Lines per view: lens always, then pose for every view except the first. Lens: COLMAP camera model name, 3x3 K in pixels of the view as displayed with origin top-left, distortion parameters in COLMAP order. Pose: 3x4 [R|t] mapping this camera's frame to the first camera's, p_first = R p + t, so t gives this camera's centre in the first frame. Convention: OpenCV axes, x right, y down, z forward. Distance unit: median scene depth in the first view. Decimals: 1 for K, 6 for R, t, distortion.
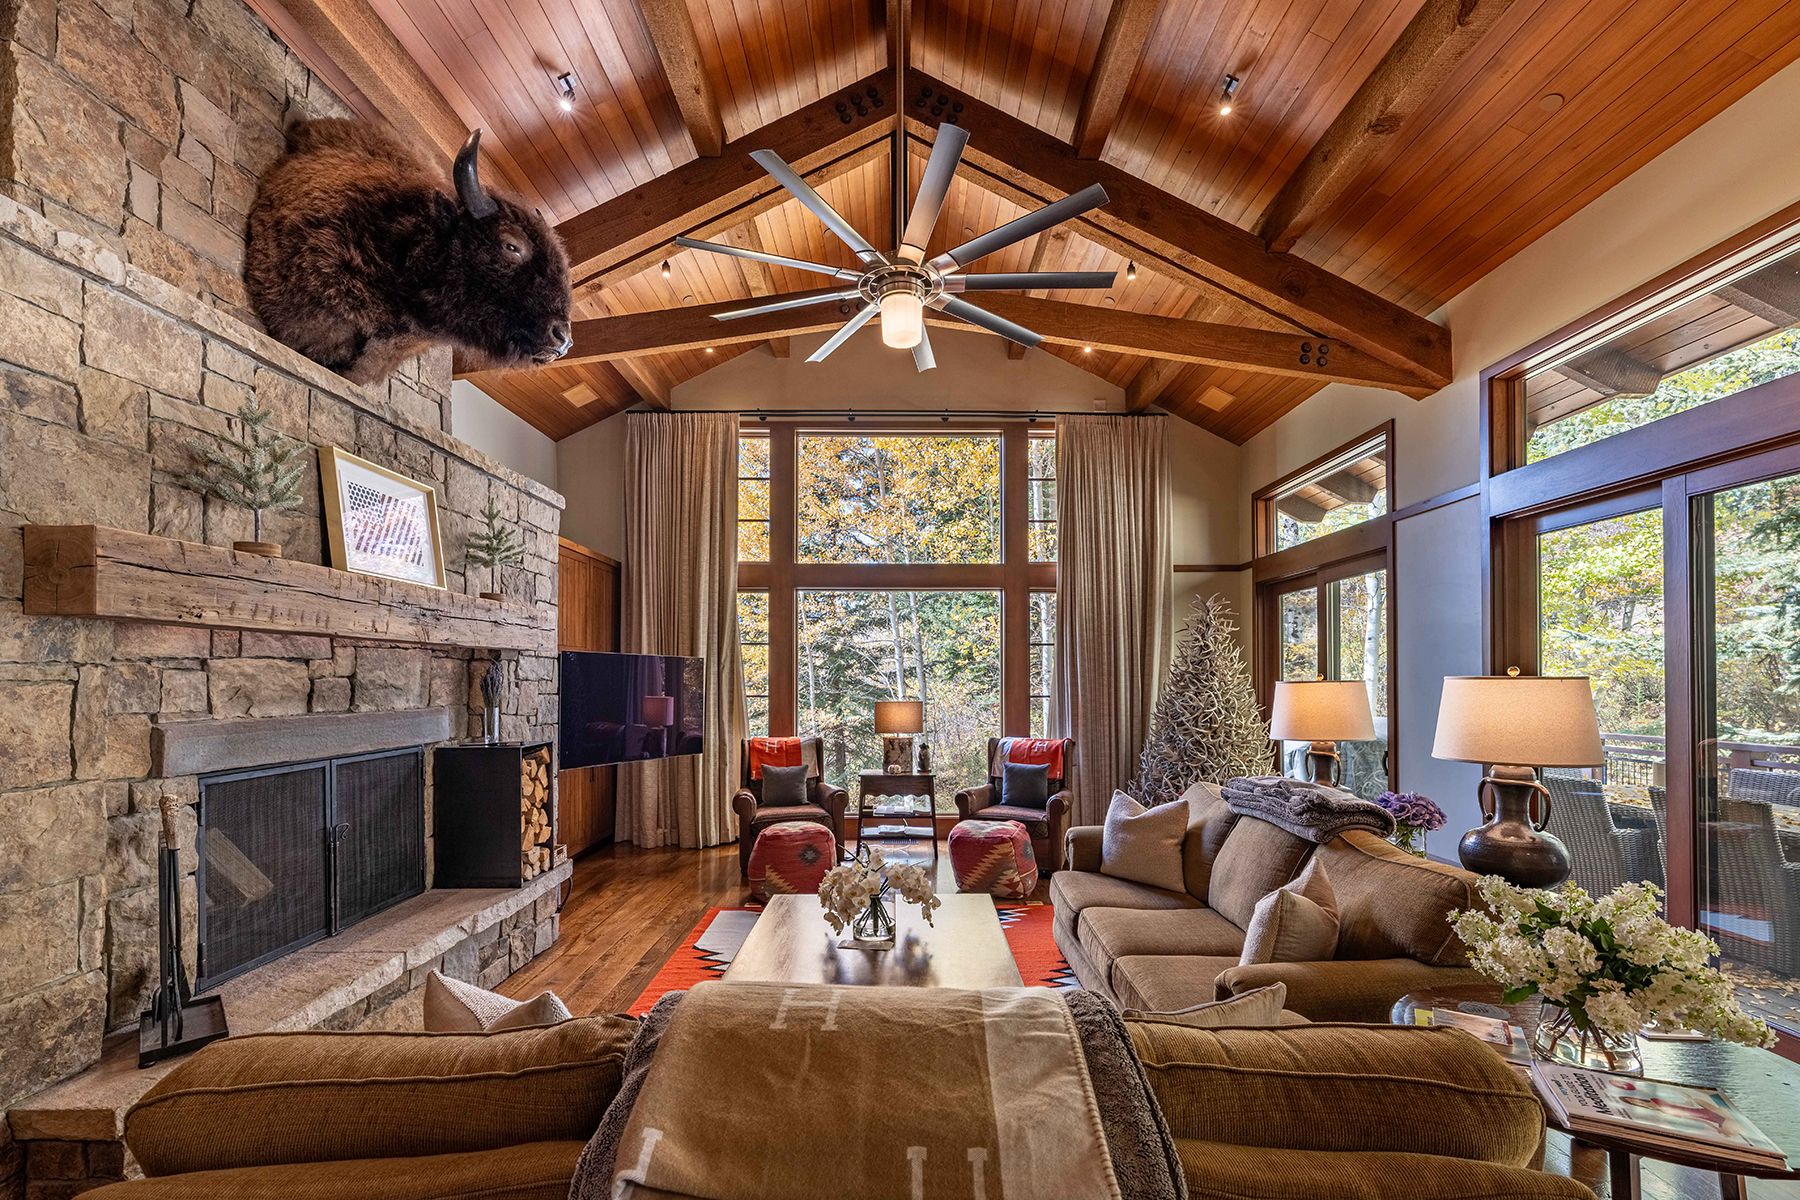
lens RADIAL K [[745.0, 0, 922.1], [0, 745.0, 667.6], [0, 0, 1]] dist [-0.001815, 0.000044]
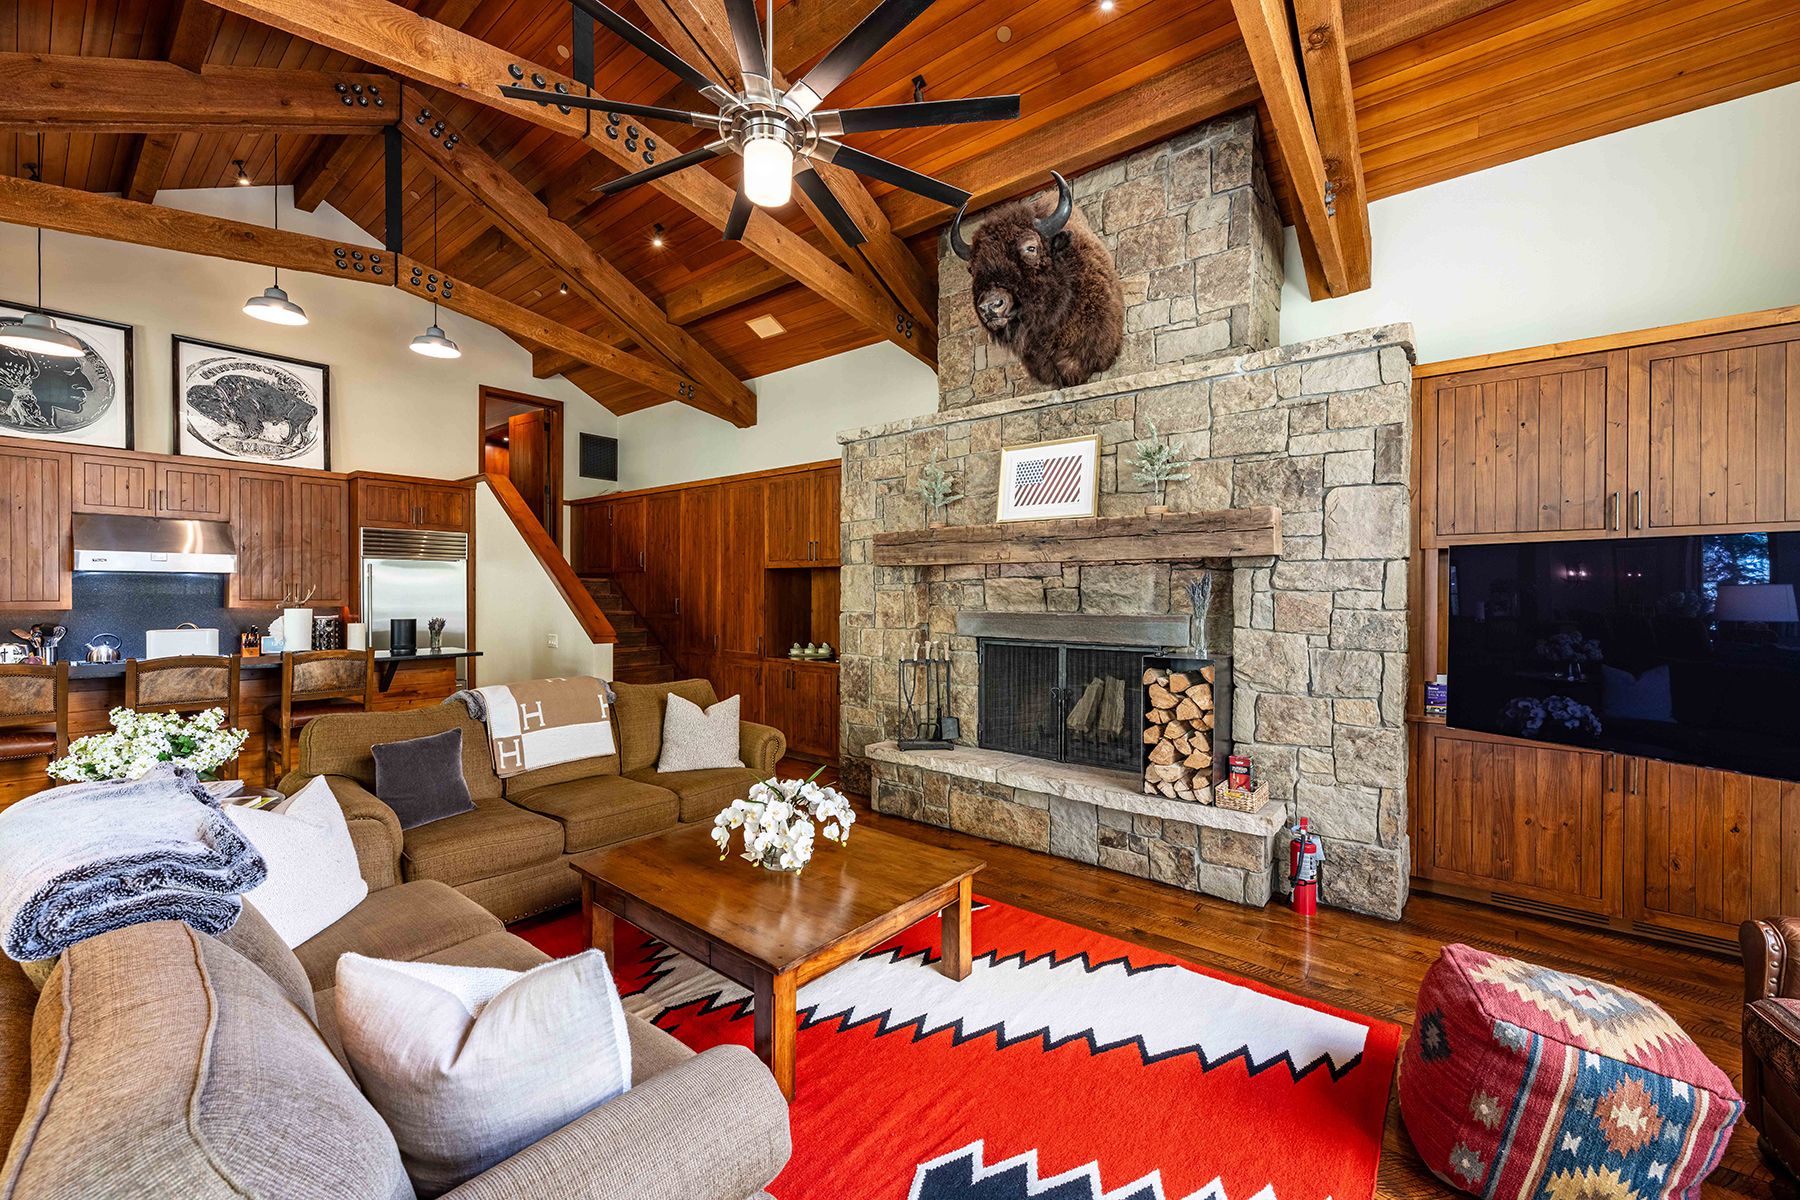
lens RADIAL K [[701.4, 0, 900.0], [0, 701.4, 600.0], [0, 0, 1]] dist [-0.000031, 0.000430]
pose [[-0.639382, 0.007029, -0.768857, 0.539308], [0.009831, 0.999951, 0.000967, 0.035052], [0.768826, -0.006940, -0.639420, 1.807591]]
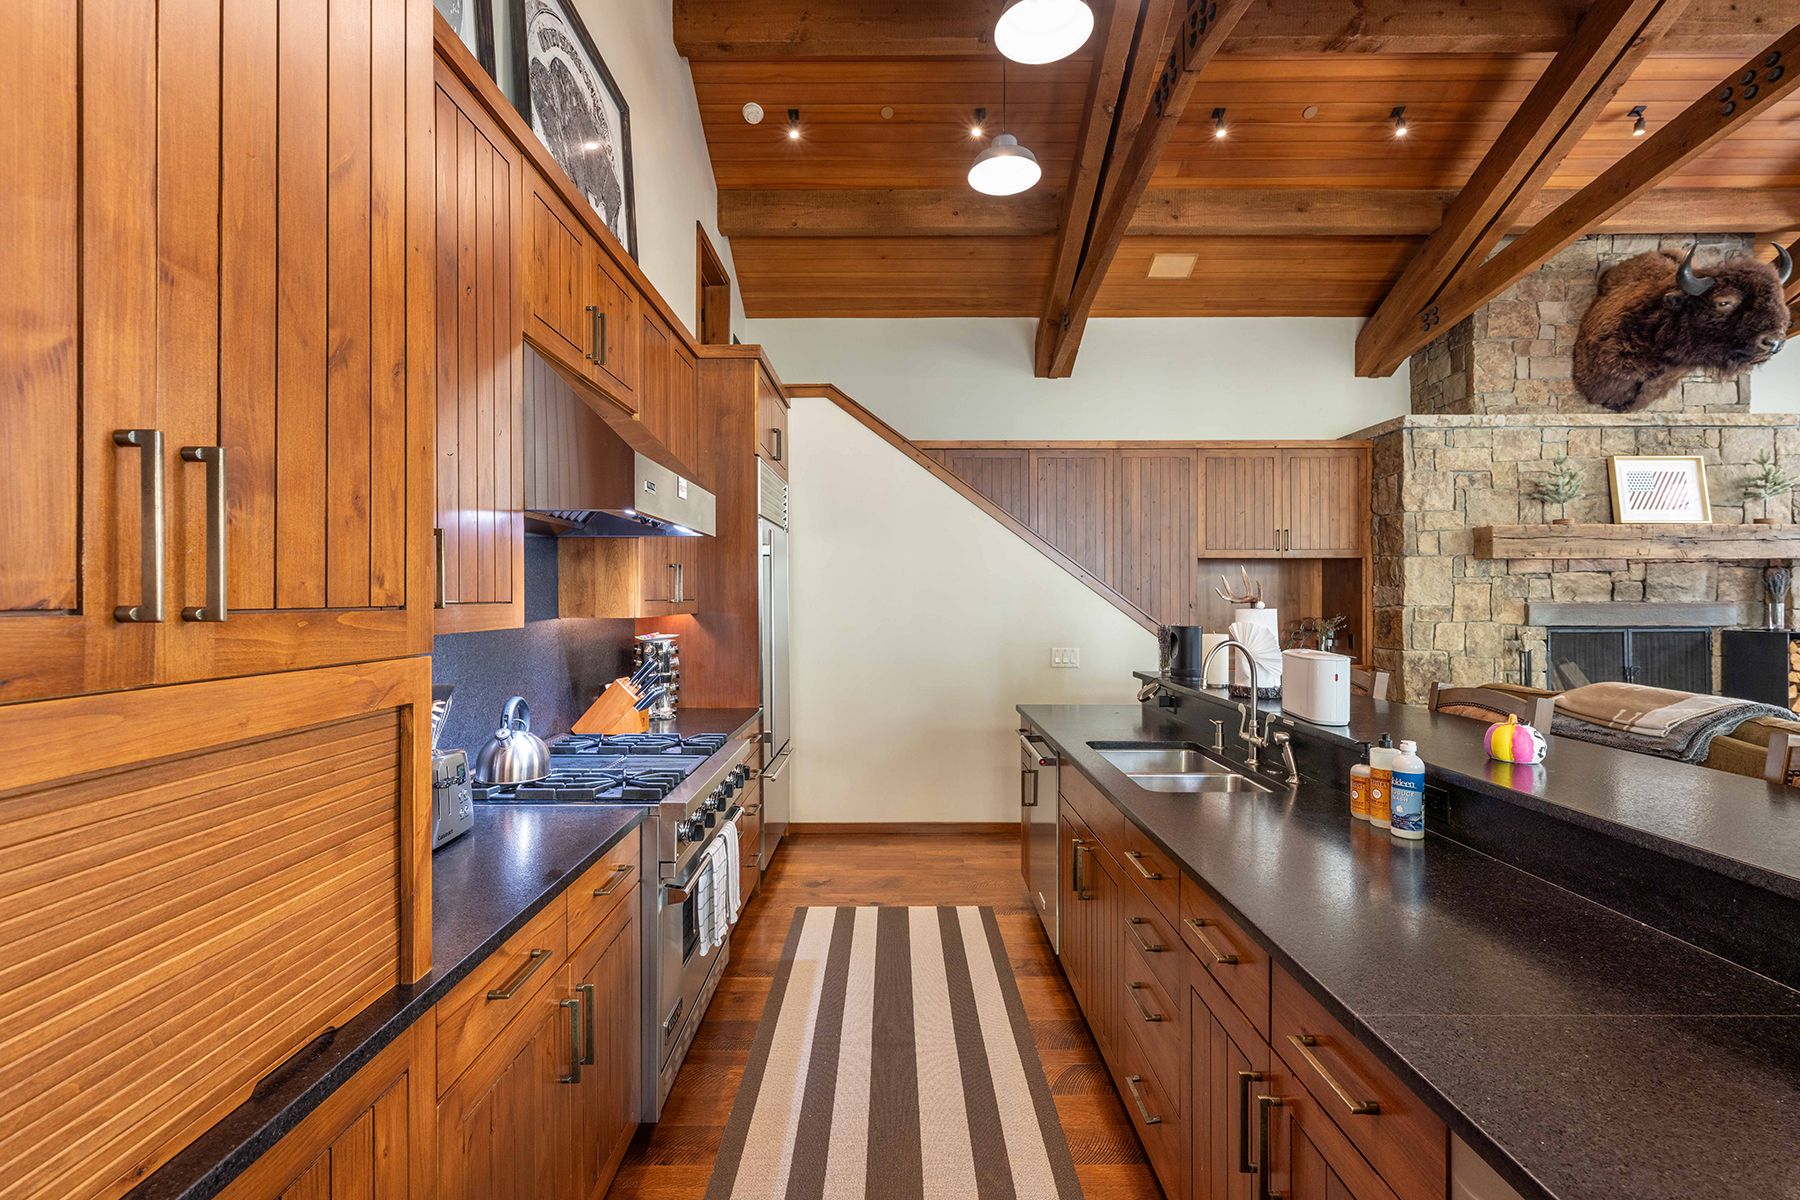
lens RADIAL K [[772.7, 0, 900.0], [0, 772.7, 600.0], [0, 0, 1]] dist [0.001421, 0.000161]
pose [[-0.027911, 0.005863, -0.999593, 1.175660], [0.017777, 0.999828, 0.005368, 0.018105], [0.999452, -0.017620, -0.028010, -0.722944]]
